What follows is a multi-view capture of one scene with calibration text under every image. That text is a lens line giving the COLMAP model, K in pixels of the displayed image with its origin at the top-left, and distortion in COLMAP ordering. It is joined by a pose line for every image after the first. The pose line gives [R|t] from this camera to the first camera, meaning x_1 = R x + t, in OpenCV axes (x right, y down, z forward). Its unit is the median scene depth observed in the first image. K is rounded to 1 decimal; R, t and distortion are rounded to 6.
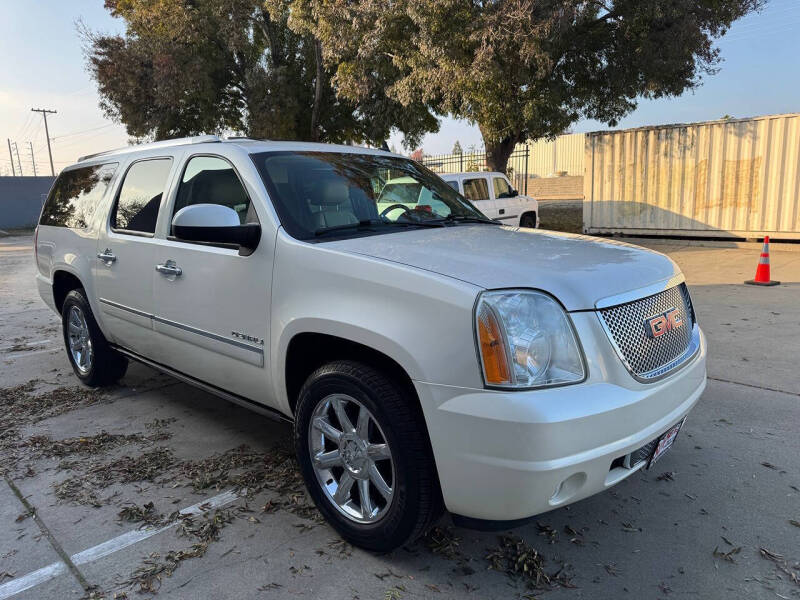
lens RADIAL K [[599.5, 0, 397.5], [0, 599.5, 306.2], [0, 0, 1]] dist [0.016309, -0.021424]
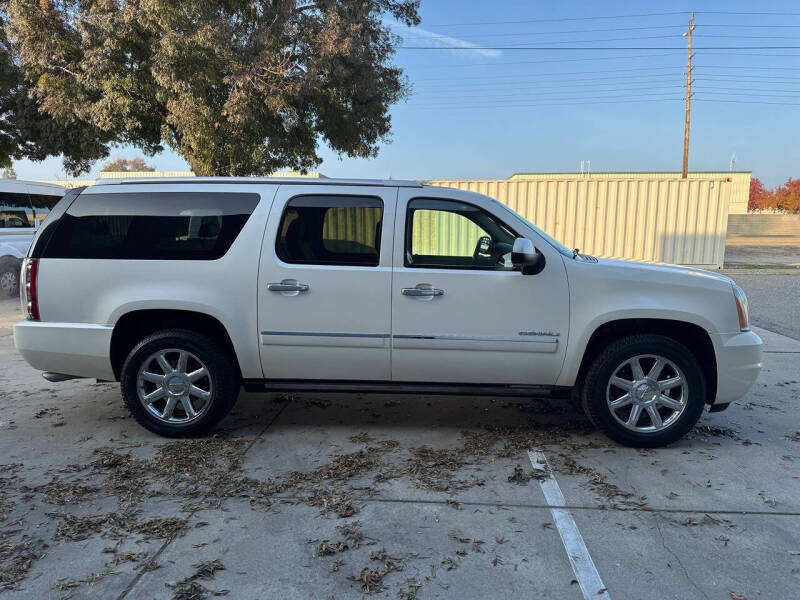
lens RADIAL K [[599.5, 0, 402.0], [0, 599.5, 304.2], [0, 0, 1]] dist [0.016309, -0.021424]
pose [[0.737496, -0.065777, 0.672141, -1.299022], [0.104671, 0.994352, -0.017539, -0.022181], [-0.667191, 0.083288, 0.740216, 0.167917]]
